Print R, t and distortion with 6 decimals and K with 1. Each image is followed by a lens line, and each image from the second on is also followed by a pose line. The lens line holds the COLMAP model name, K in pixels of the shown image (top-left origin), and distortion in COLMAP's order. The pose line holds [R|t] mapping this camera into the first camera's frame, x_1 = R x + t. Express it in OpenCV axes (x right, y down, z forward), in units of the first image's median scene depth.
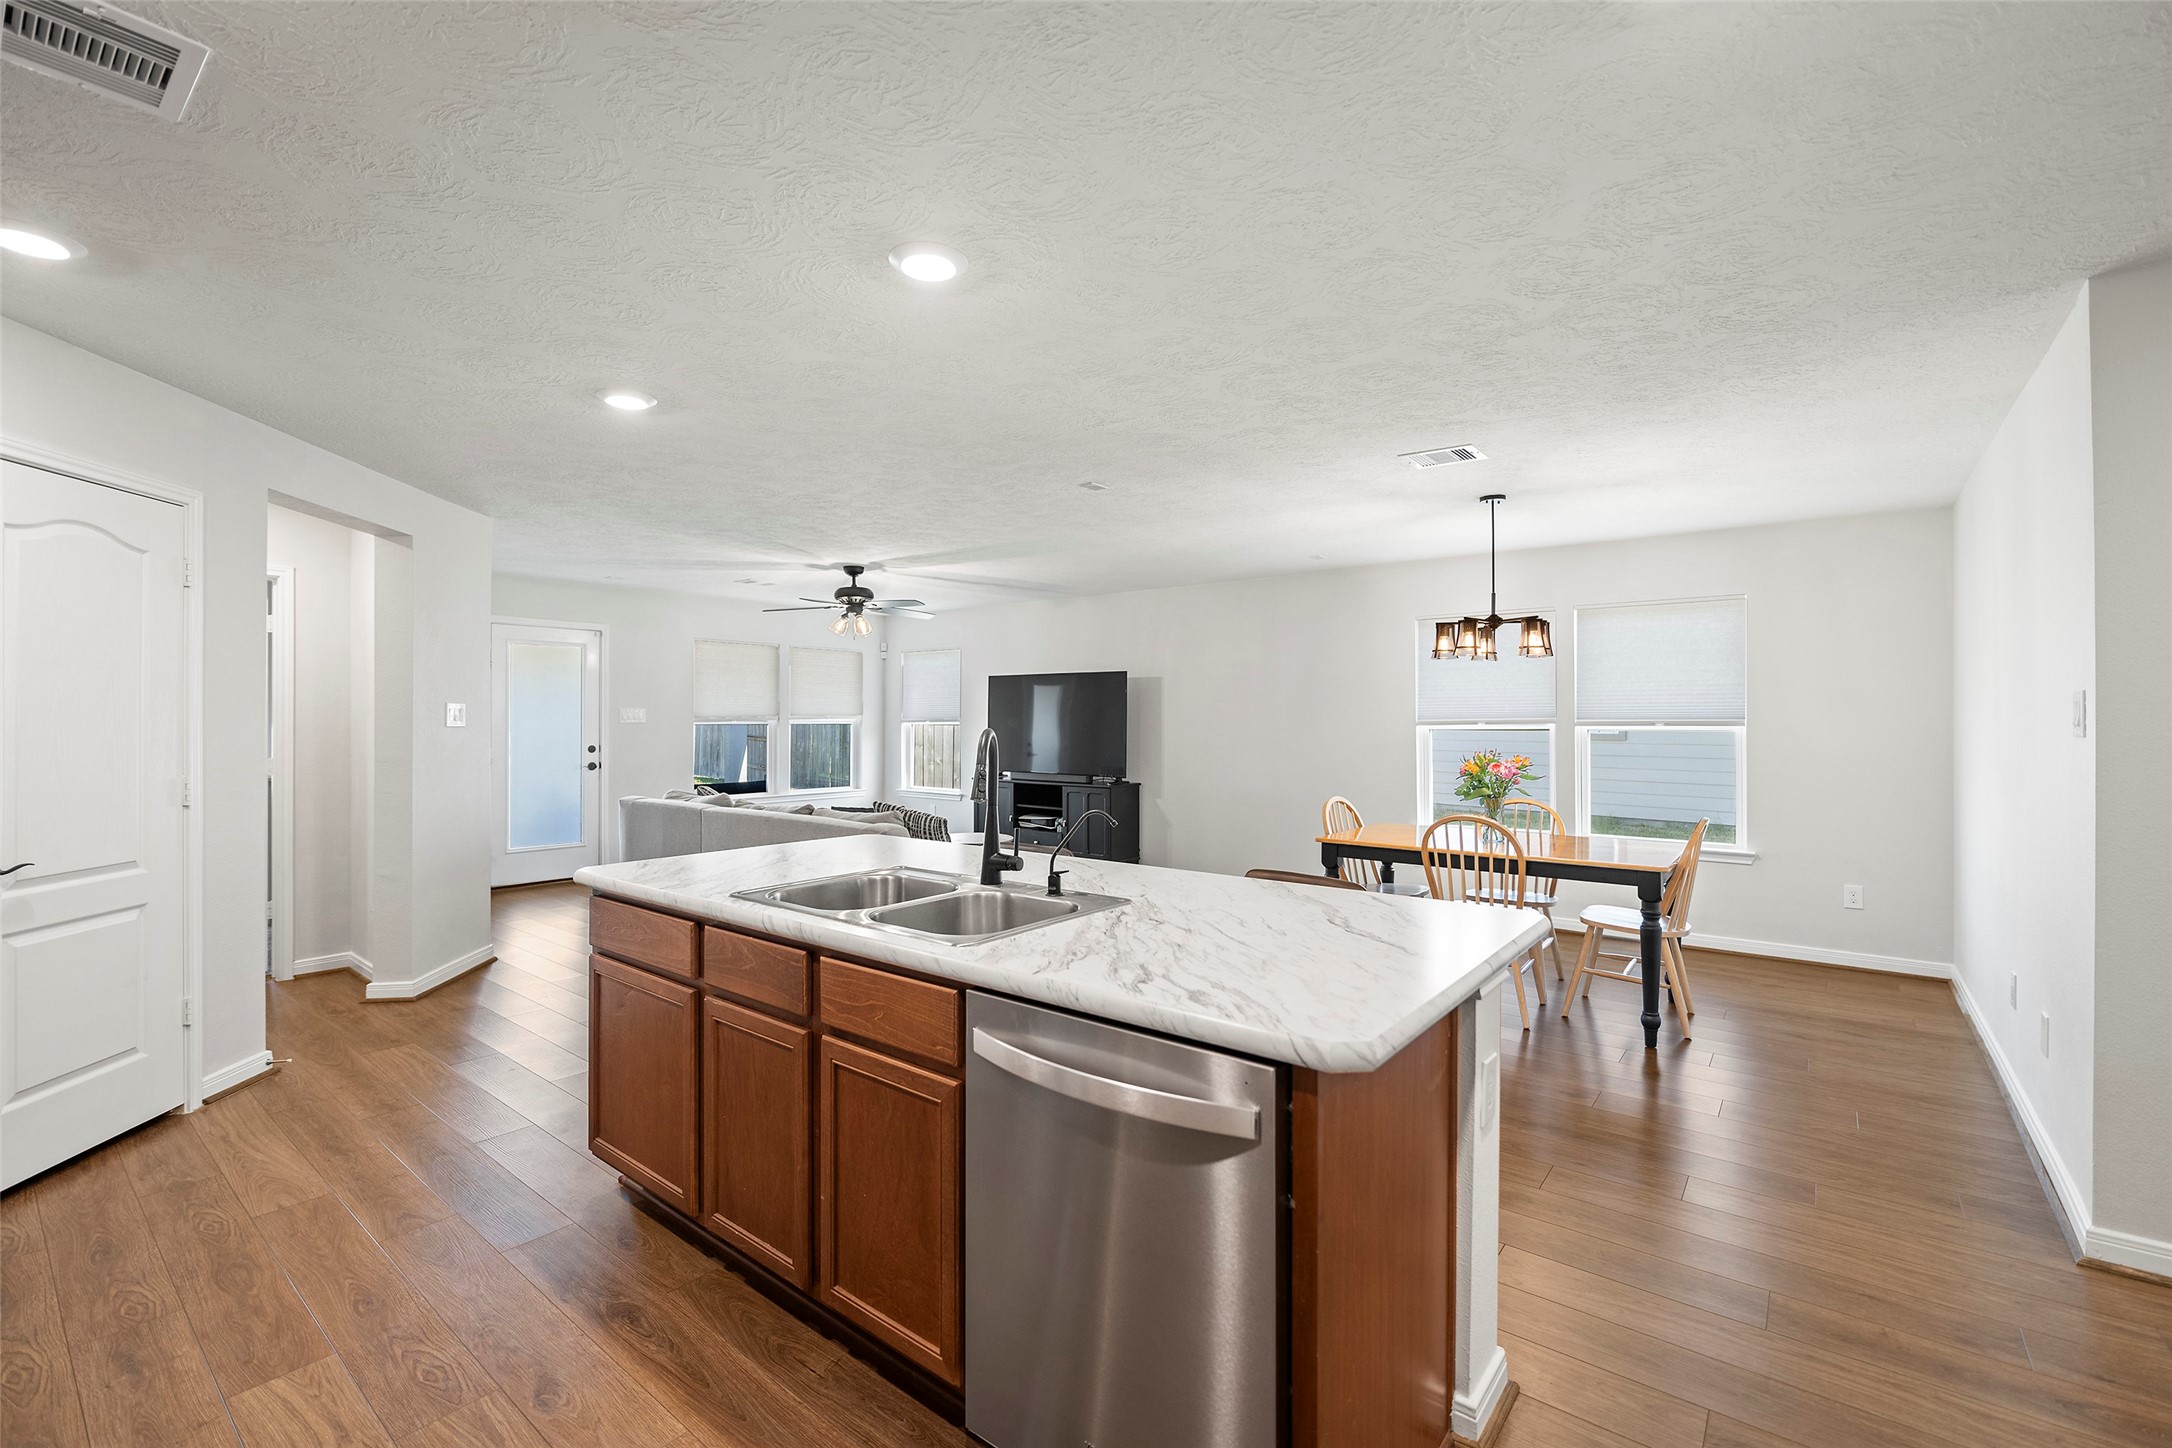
lens RADIAL K [[928.8, 0, 1080.1], [0, 928.8, 717.4], [0, 0, 1]] dist [-0.011867, -0.000171]
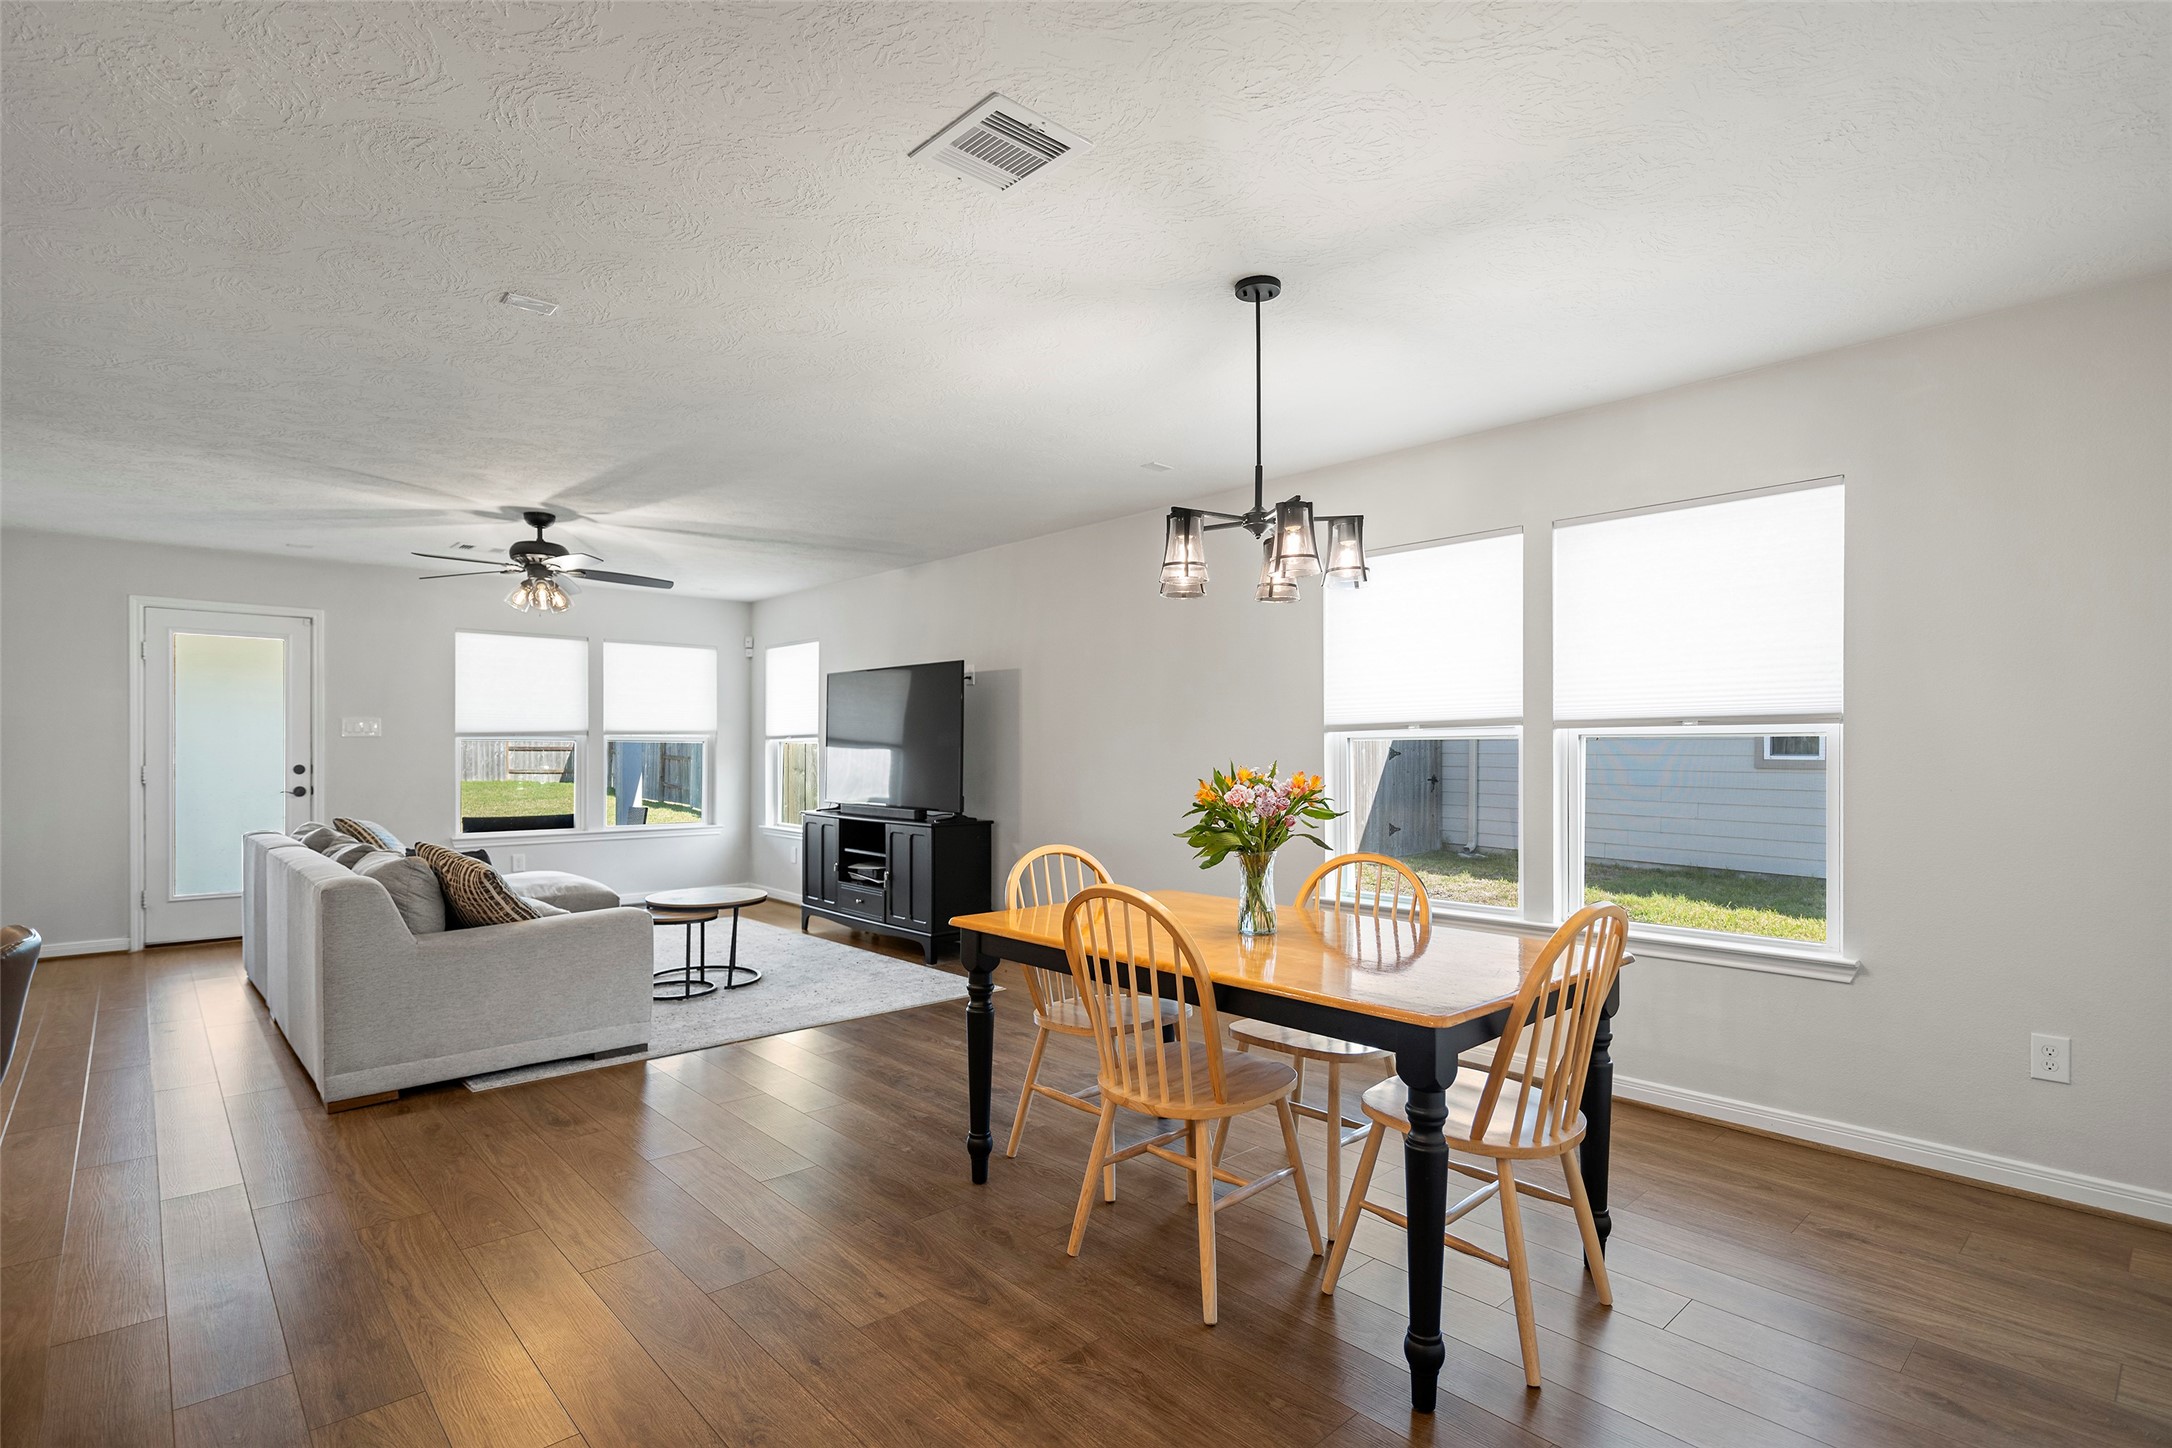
lens RADIAL K [[1049.0, 0, 1089.5], [0, 1049.0, 757.3], [0, 0, 1]] dist [-0.005498, -0.000931]
pose [[0.988968, 0.001928, -0.148114, 0.296722], [-0.000830, 0.999972, 0.007473, 0.019108], [0.148124, -0.007267, 0.988942, 0.262149]]
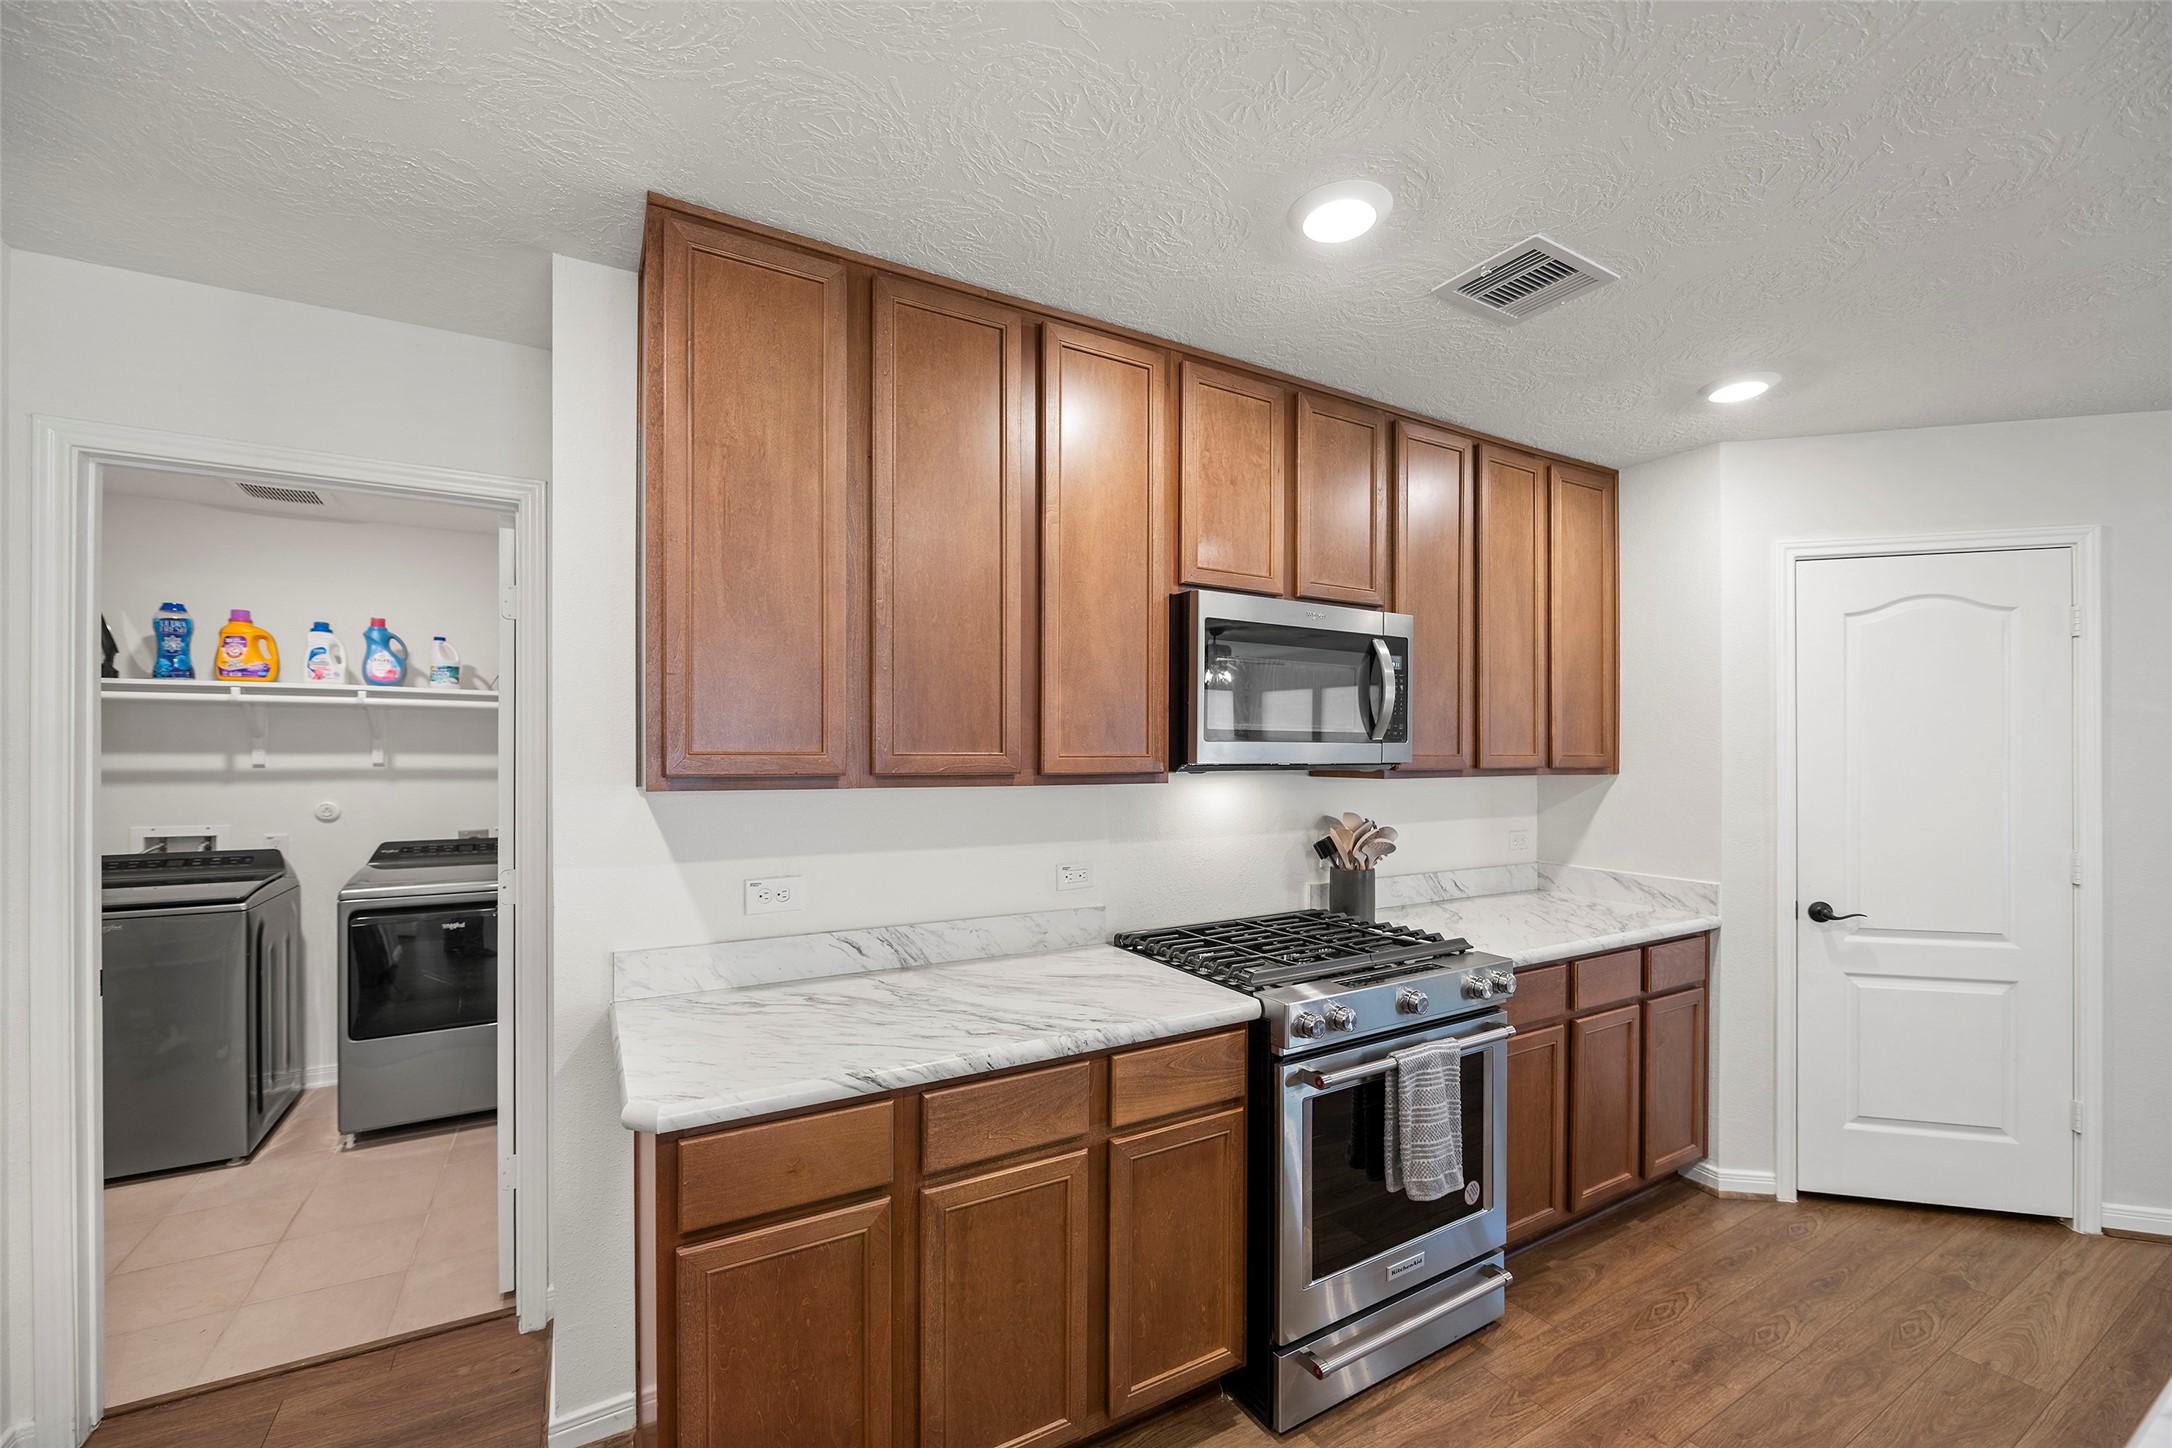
lens RADIAL K [[884.5, 0, 1096.2], [0, 884.5, 753.5], [0, 0, 1]] dist [-0.005605, -0.000792]
pose [[-0.356001, -0.002695, -0.934482, 0.071394], [0.000969, 0.999994, -0.003254, -0.012942], [0.934485, -0.002064, -0.355996, 0.194211]]
